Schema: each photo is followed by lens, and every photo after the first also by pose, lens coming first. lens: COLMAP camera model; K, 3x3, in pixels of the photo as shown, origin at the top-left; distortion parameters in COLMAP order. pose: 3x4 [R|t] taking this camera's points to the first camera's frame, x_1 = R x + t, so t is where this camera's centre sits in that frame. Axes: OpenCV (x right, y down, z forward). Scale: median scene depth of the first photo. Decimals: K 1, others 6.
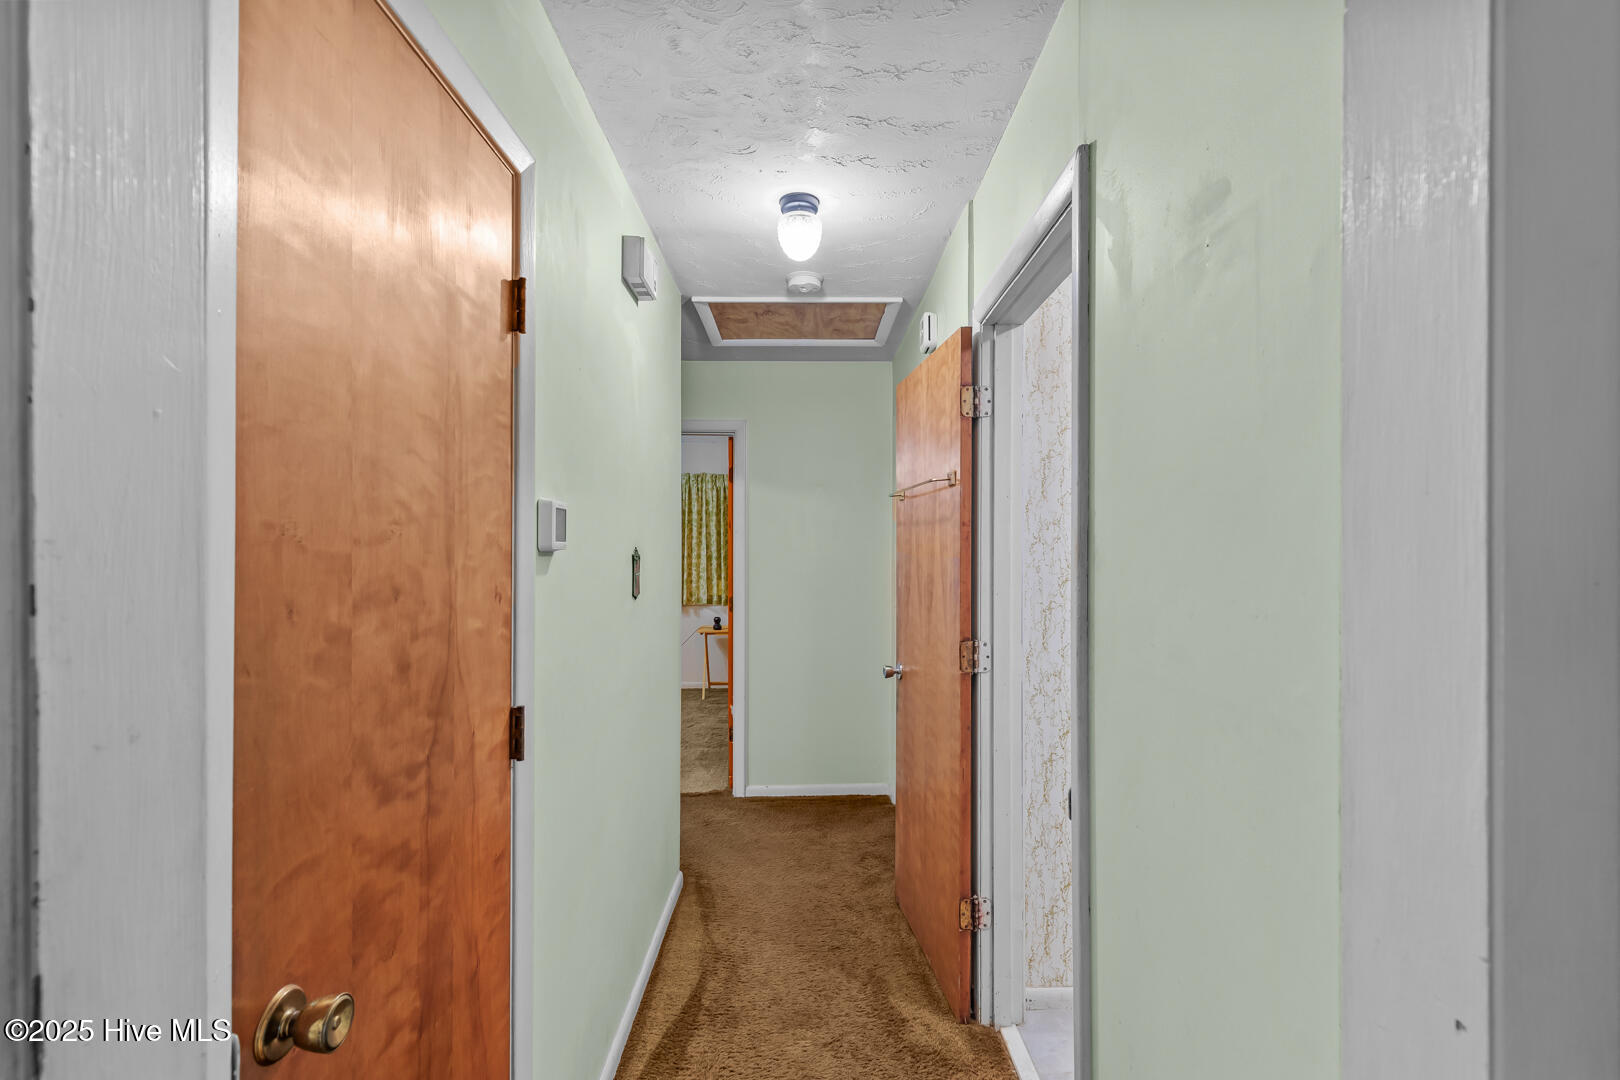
lens RADIAL K [[730.2, 0, 811.7], [0, 730.2, 548.4], [0, 0, 1]] dist [0.004447, -0.000957]
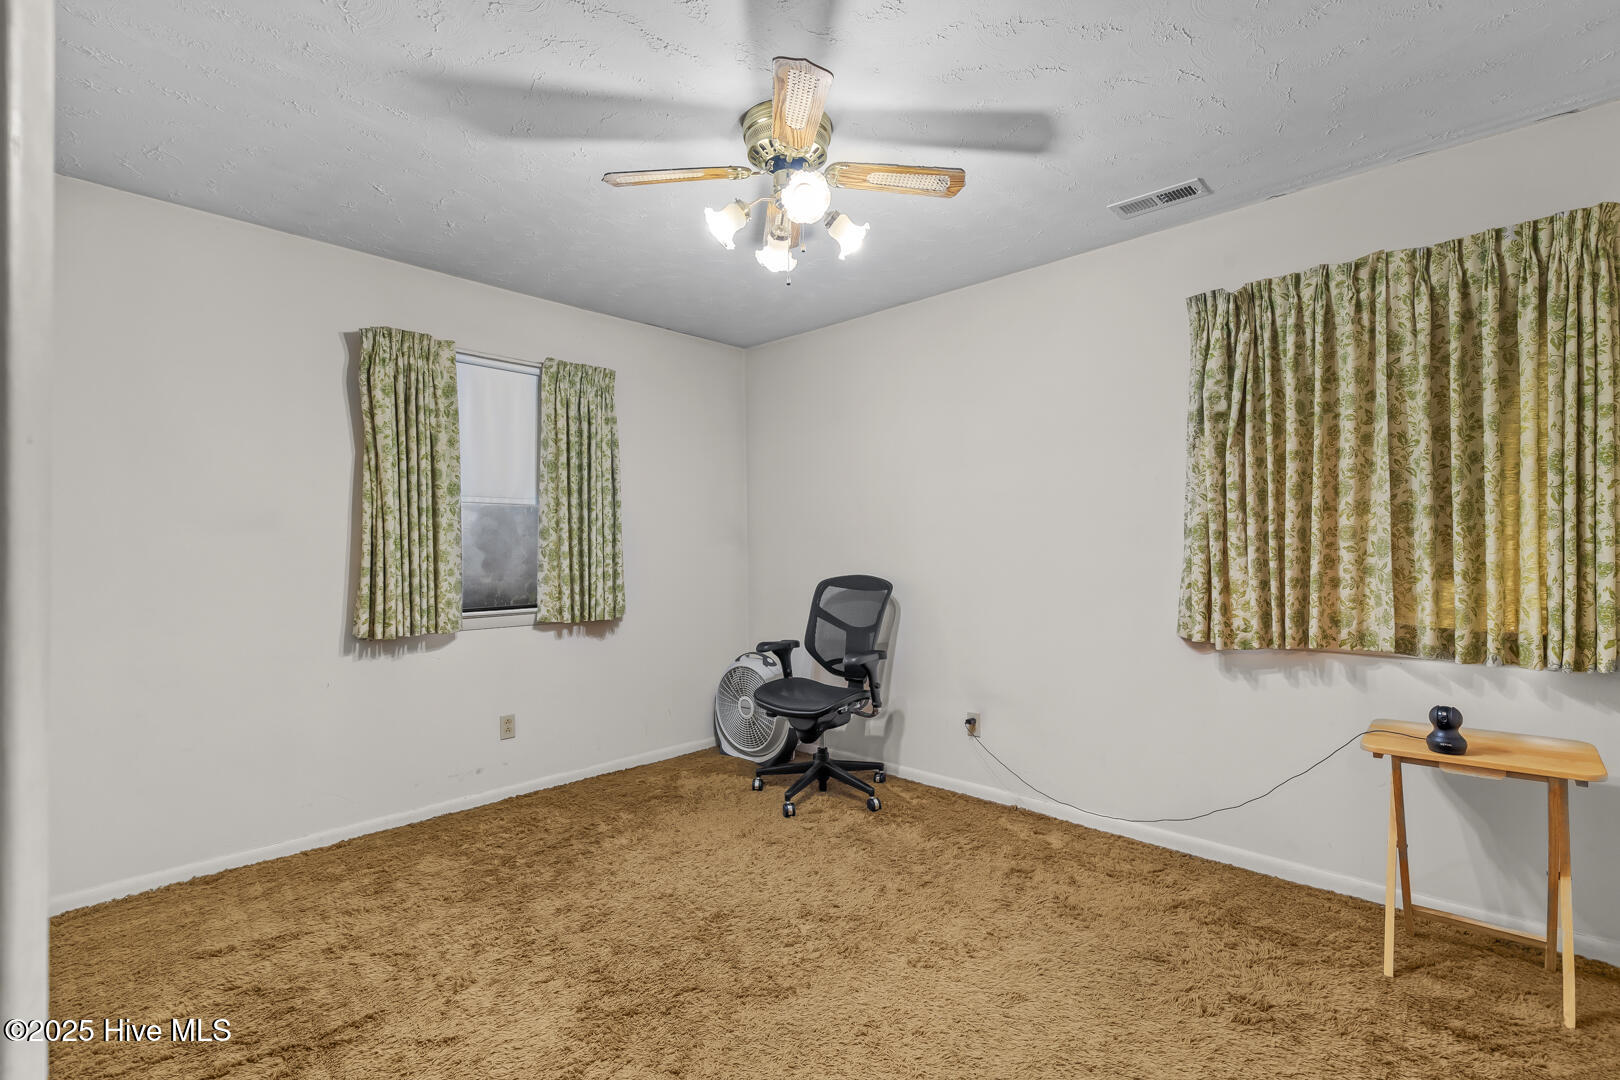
lens RADIAL K [[730.2, 0, 814.0], [0, 730.2, 546.1], [0, 0, 1]] dist [0.004447, -0.000957]
pose [[0.706877, -0.005001, -0.707319, -0.095258], [0.009439, 0.999953, 0.002363, 0.025456], [0.707274, -0.008347, 0.706891, 0.585417]]
